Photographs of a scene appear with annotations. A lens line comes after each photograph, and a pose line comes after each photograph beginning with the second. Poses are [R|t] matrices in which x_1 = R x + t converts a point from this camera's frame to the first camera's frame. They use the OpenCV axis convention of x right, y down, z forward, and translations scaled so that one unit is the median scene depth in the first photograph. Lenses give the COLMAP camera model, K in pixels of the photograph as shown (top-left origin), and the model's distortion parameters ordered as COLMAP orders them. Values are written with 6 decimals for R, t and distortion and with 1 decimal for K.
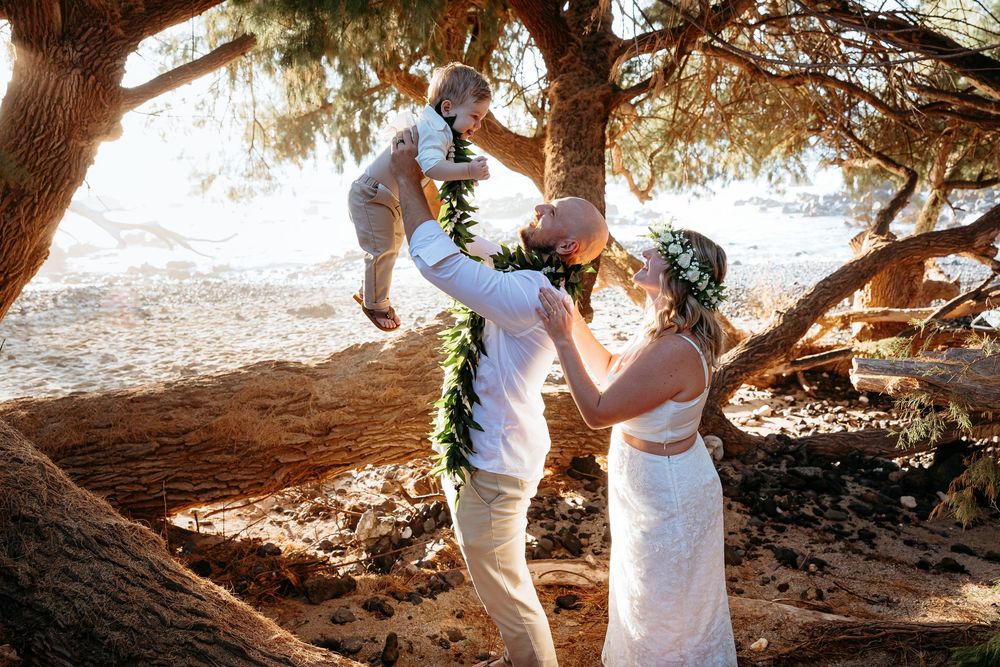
lens RADIAL K [[779.3, 0, 501.0], [0, 779.3, 329.7], [0, 0, 1]] dist [0.001464, -0.001695]
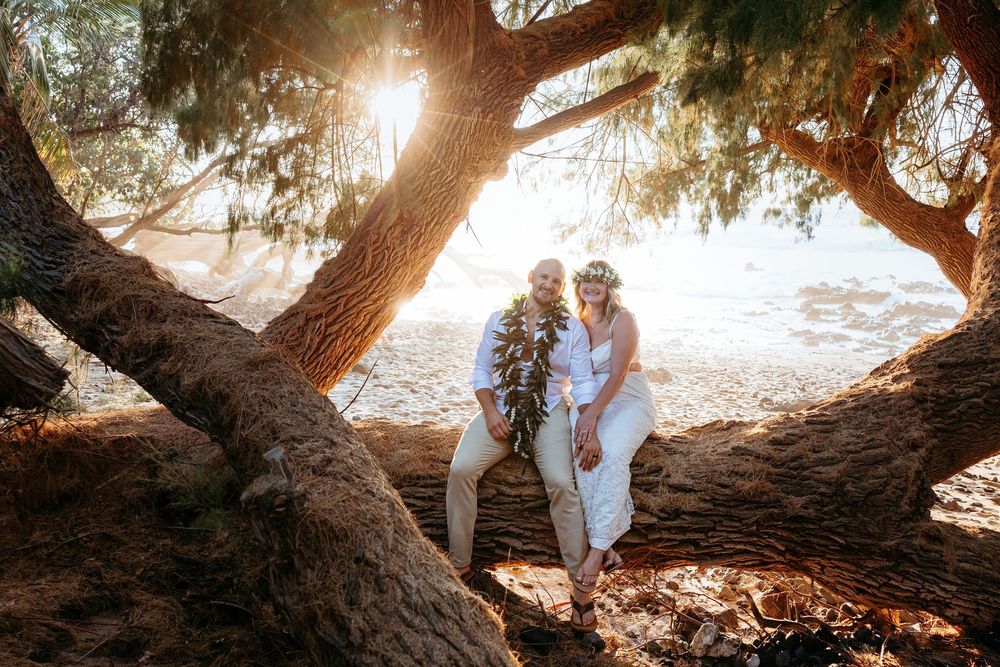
lens RADIAL K [[779.3, 0, 498.9], [0, 779.3, 334.5], [0, 0, 1]] dist [0.001464, -0.001695]
pose [[0.908252, 0.124363, -0.399514, -0.074626], [-0.155574, 0.986728, -0.046526, 0.002520], [0.388425, 0.104412, 0.915546, 0.107085]]
